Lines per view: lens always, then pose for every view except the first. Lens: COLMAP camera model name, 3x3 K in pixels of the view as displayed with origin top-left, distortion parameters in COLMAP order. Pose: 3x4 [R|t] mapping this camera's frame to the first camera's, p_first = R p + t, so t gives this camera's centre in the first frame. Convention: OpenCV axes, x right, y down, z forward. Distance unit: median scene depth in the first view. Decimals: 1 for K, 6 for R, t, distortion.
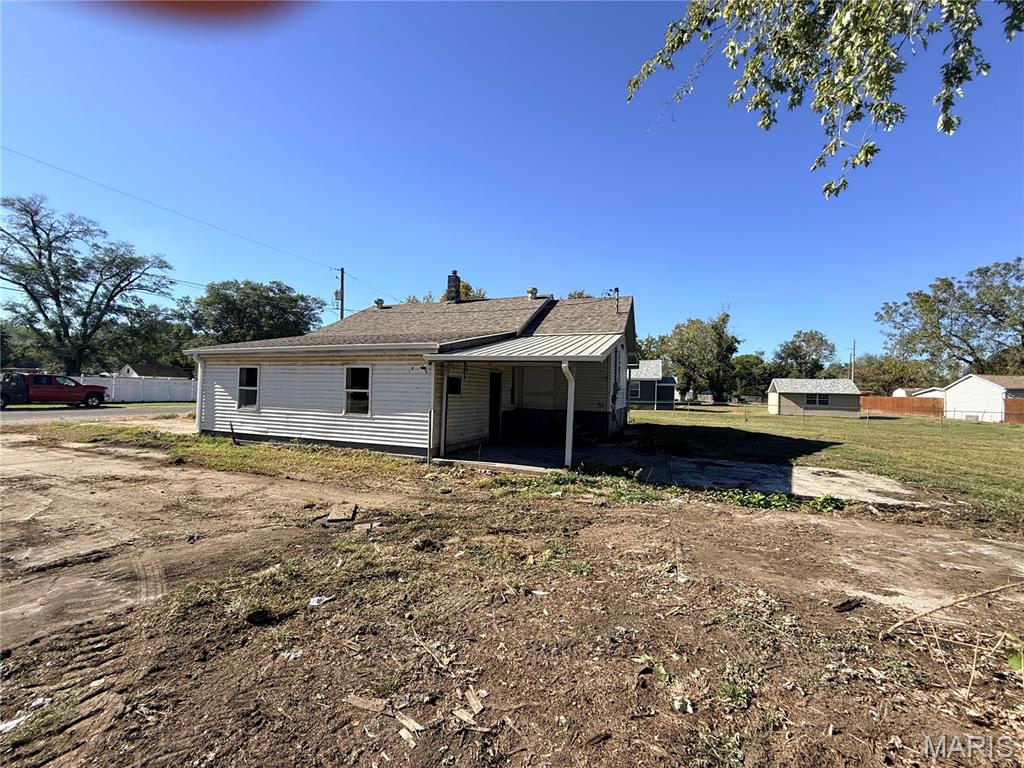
lens RADIAL K [[405.9, 0, 509.2], [0, 405.9, 384.7], [0, 0, 1]] dist [-0.002300, 0.000204]
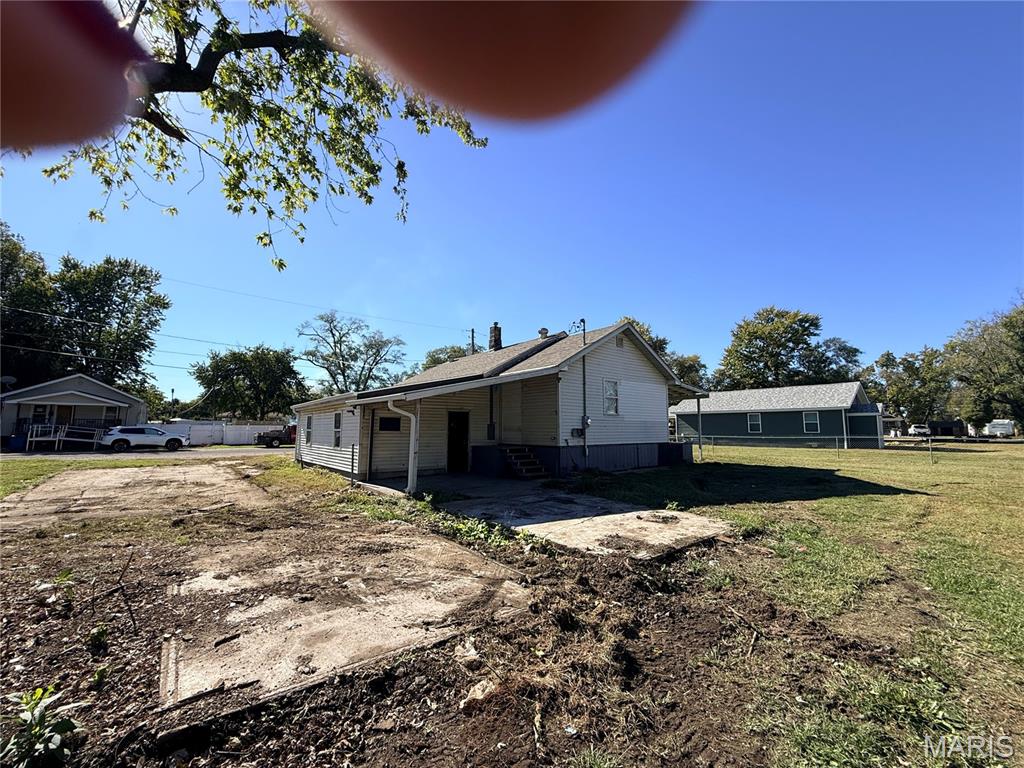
lens RADIAL K [[405.9, 0, 509.2], [0, 405.9, 384.7], [0, 0, 1]] dist [-0.002300, 0.000204]
pose [[0.862092, -0.079291, -0.500510, 0.224175], [0.029004, 0.993784, -0.107480, 0.007504], [0.505921, 0.078141, 0.859033, 0.030028]]
